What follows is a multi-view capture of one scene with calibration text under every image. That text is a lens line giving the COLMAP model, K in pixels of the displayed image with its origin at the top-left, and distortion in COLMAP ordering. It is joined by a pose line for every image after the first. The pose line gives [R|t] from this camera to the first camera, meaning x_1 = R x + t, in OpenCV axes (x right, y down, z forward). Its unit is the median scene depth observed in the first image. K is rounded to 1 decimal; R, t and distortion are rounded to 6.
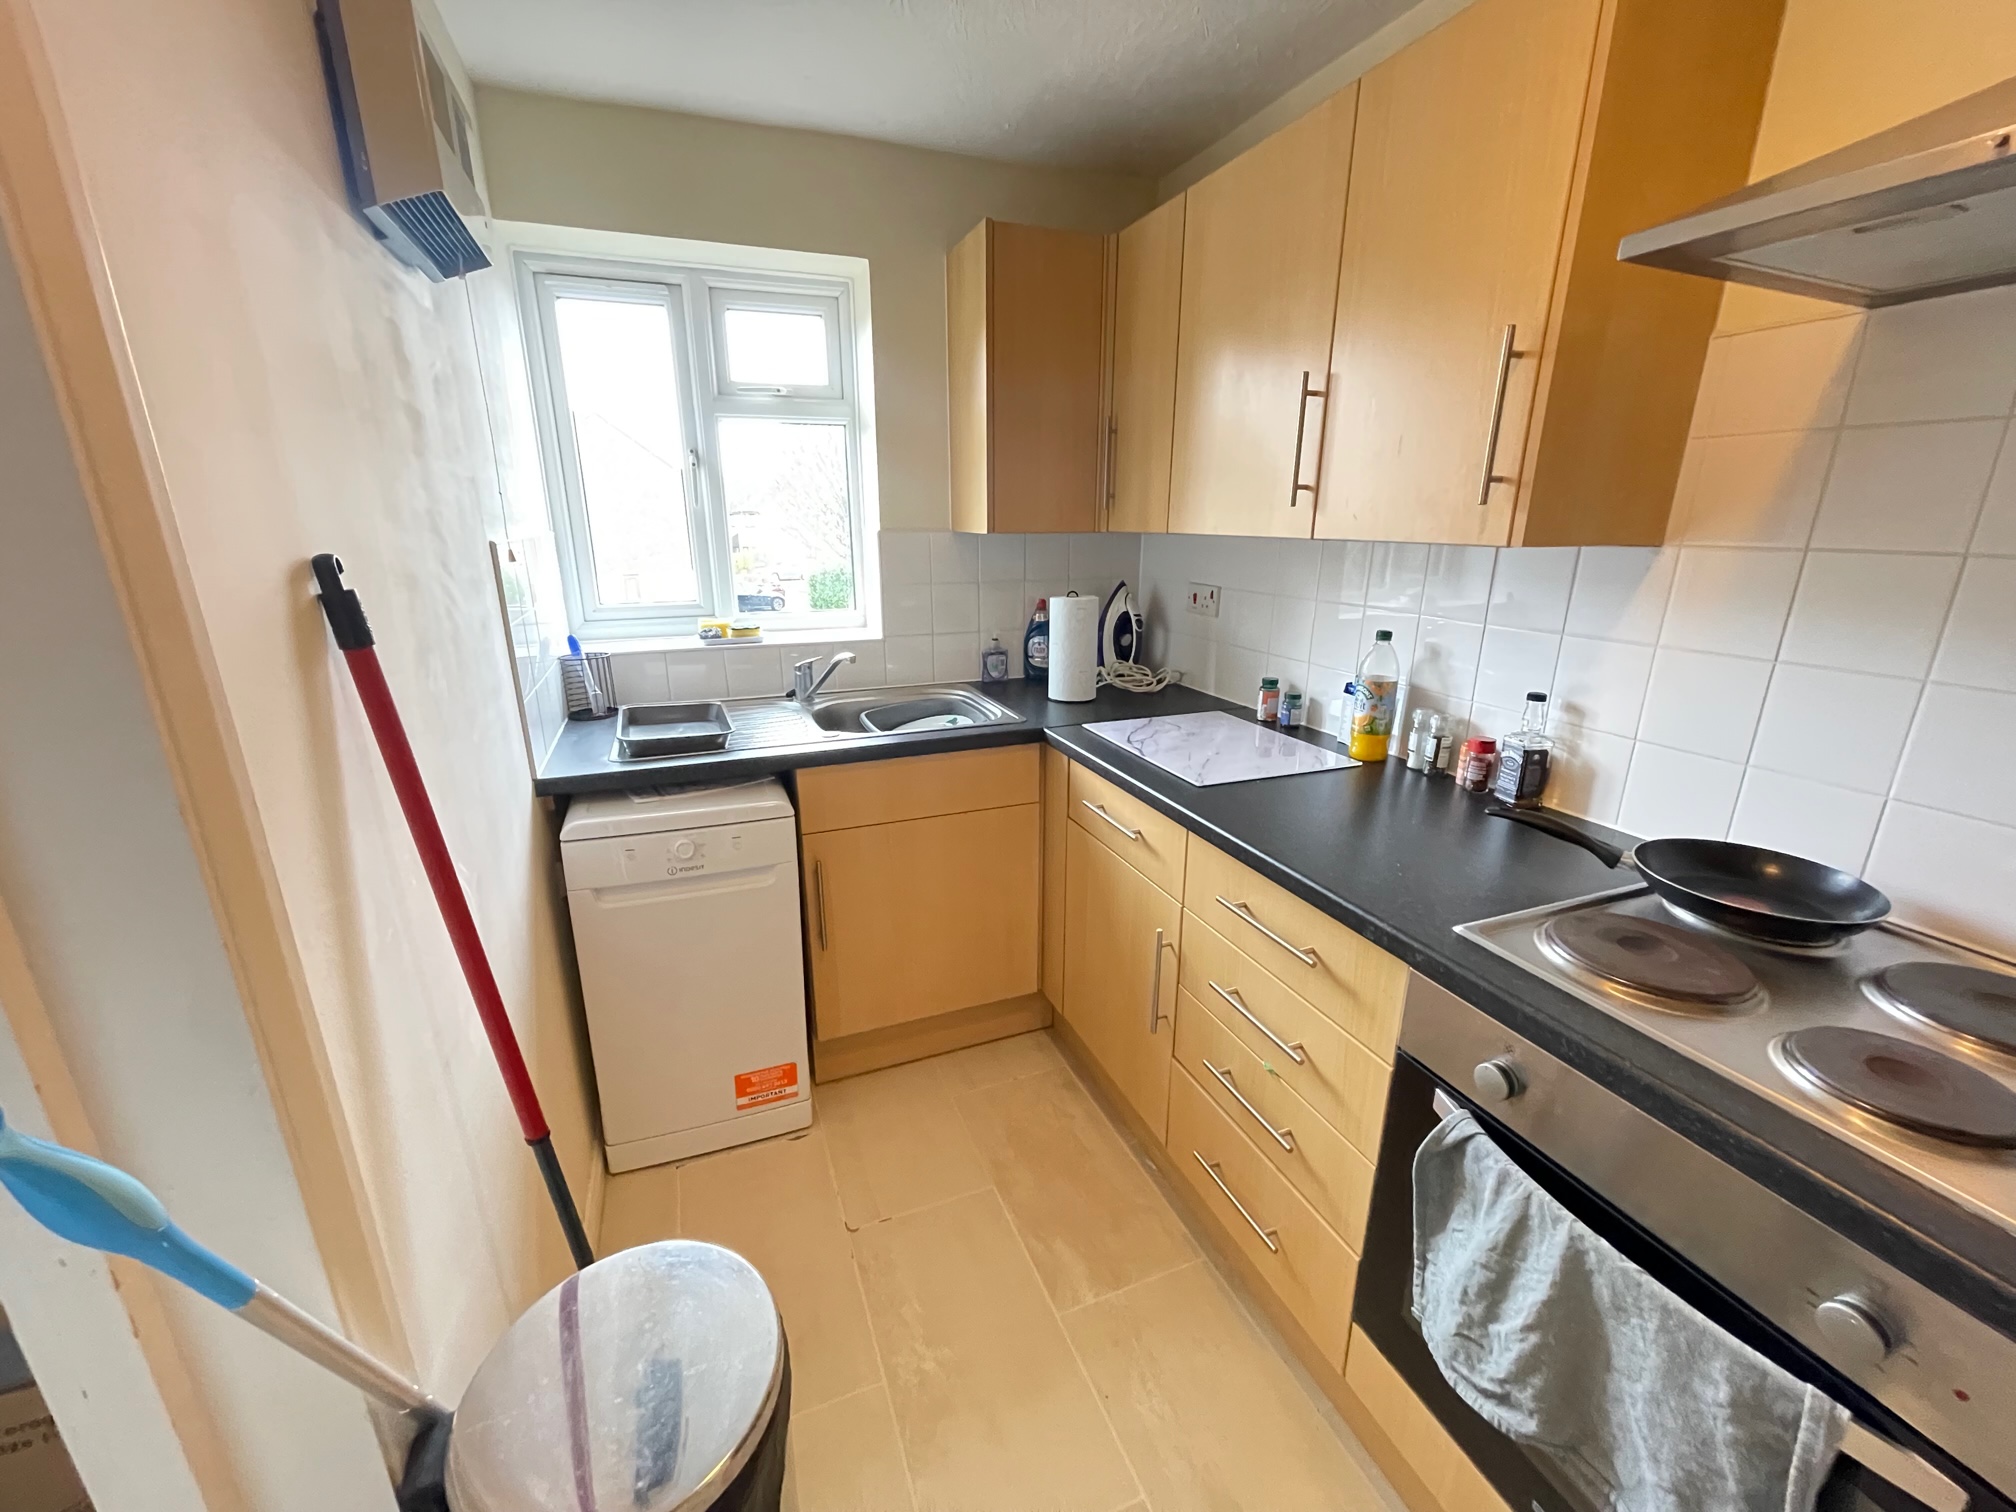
lens RADIAL K [[806.9, 0, 1004.7], [0, 806.9, 759.1], [0, 0, 1]] dist [-0.000726, -0.000134]
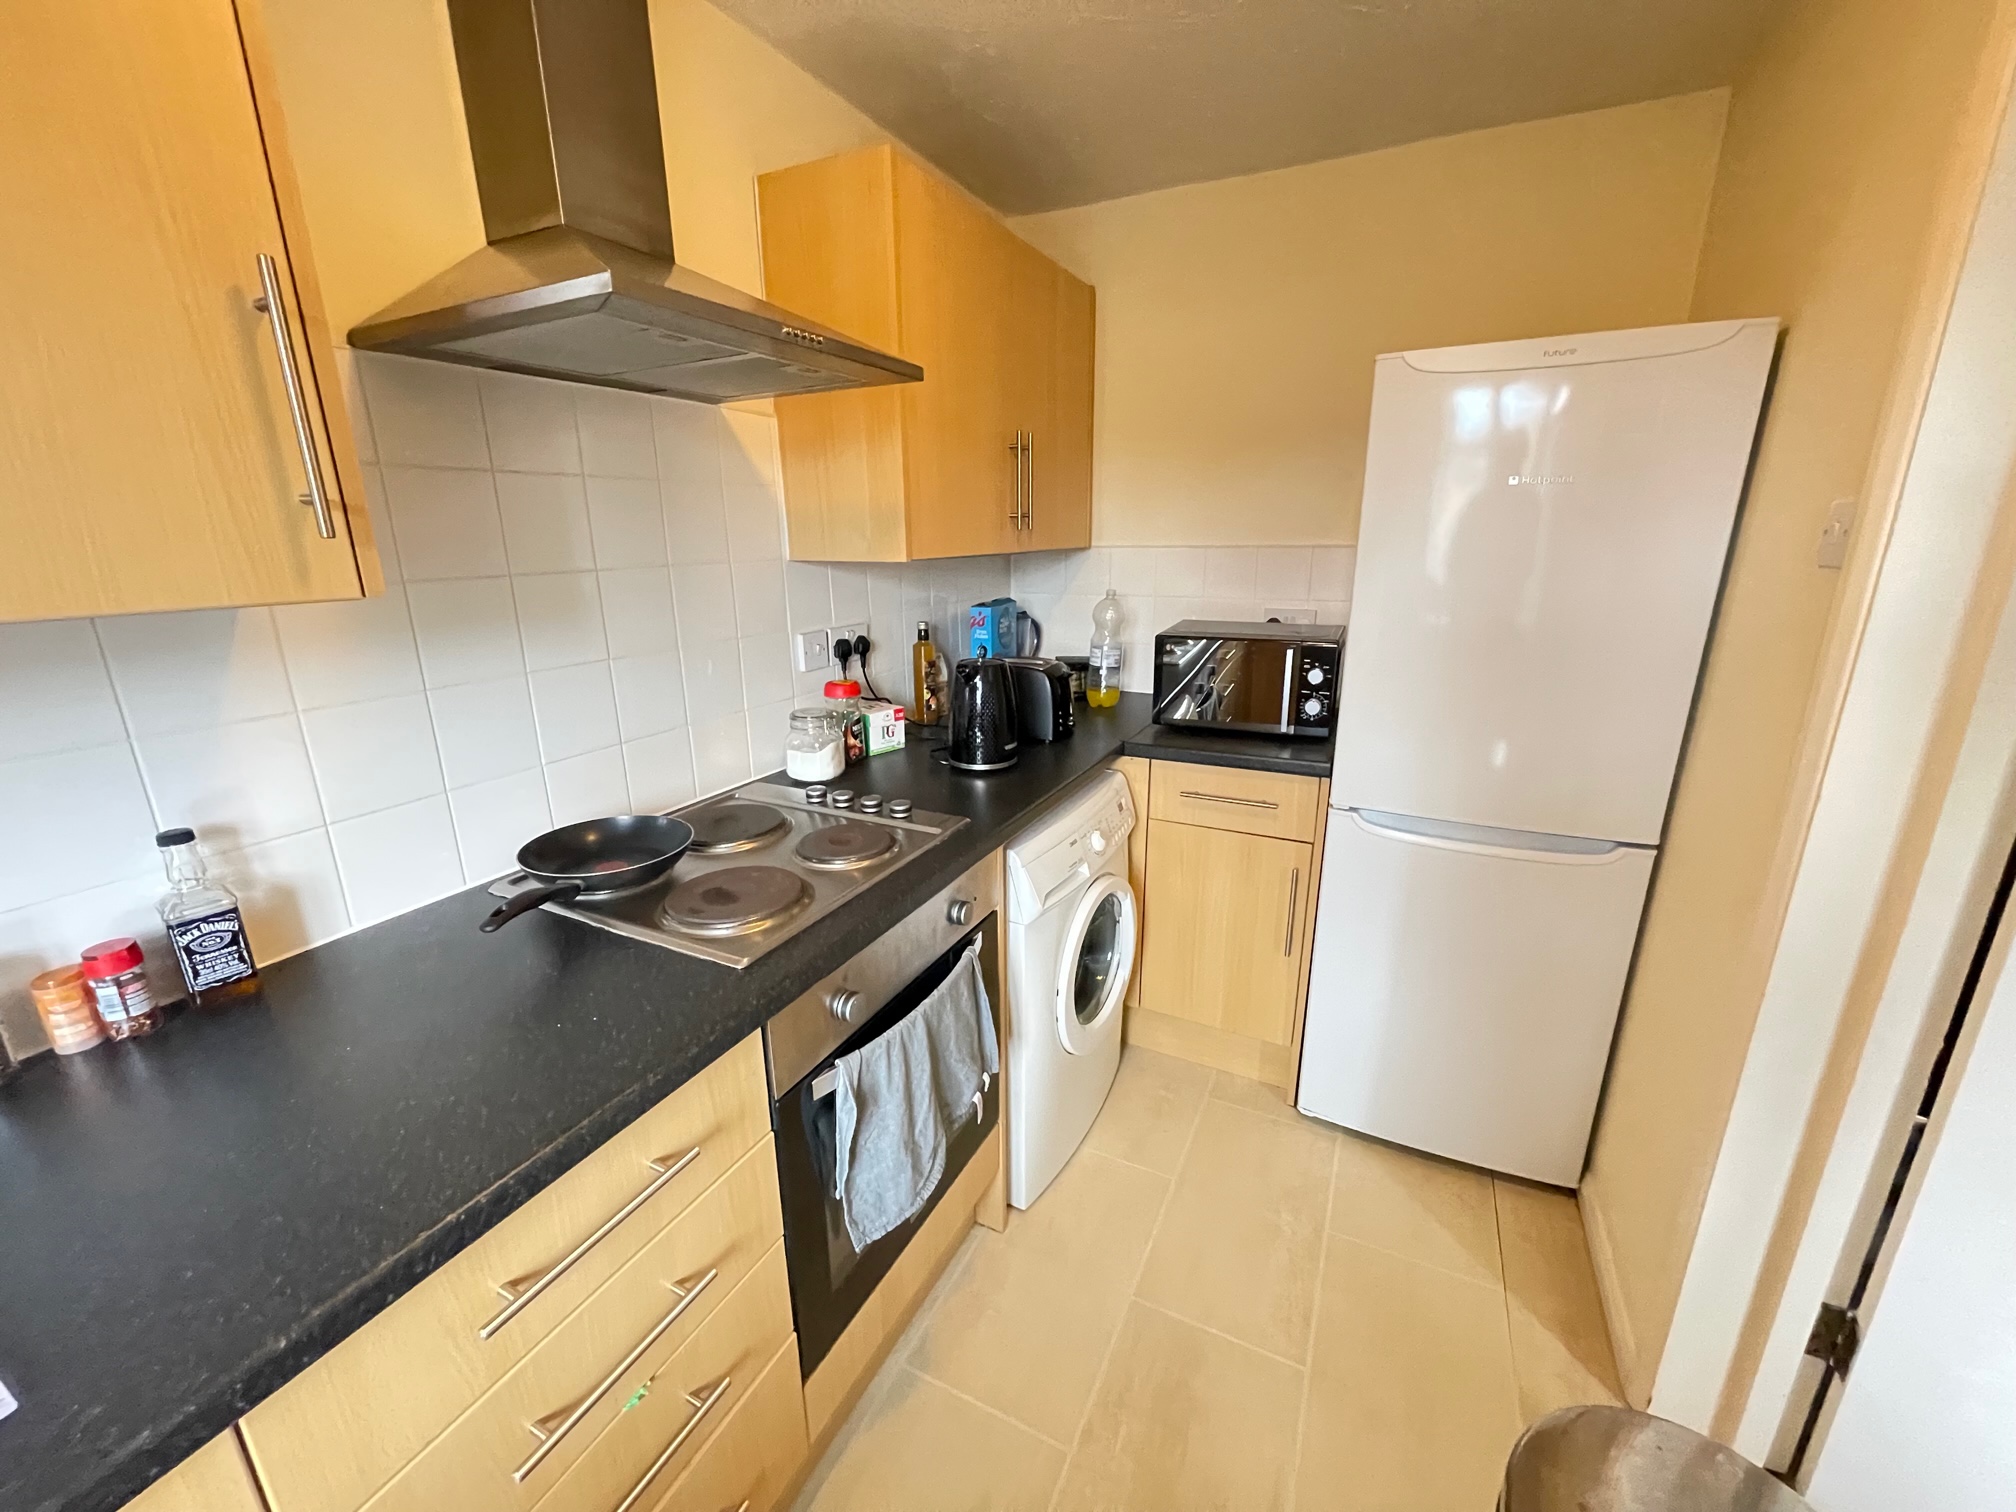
lens RADIAL K [[806.9, 0, 1005.8], [0, 806.9, 755.7], [0, 0, 1]] dist [-0.000726, -0.000134]
pose [[-0.660376, -0.191864, 0.726010, -0.236804], [0.228490, 0.869628, 0.437652, -0.270074], [-0.715329, 0.454901, -0.530443, 0.859424]]
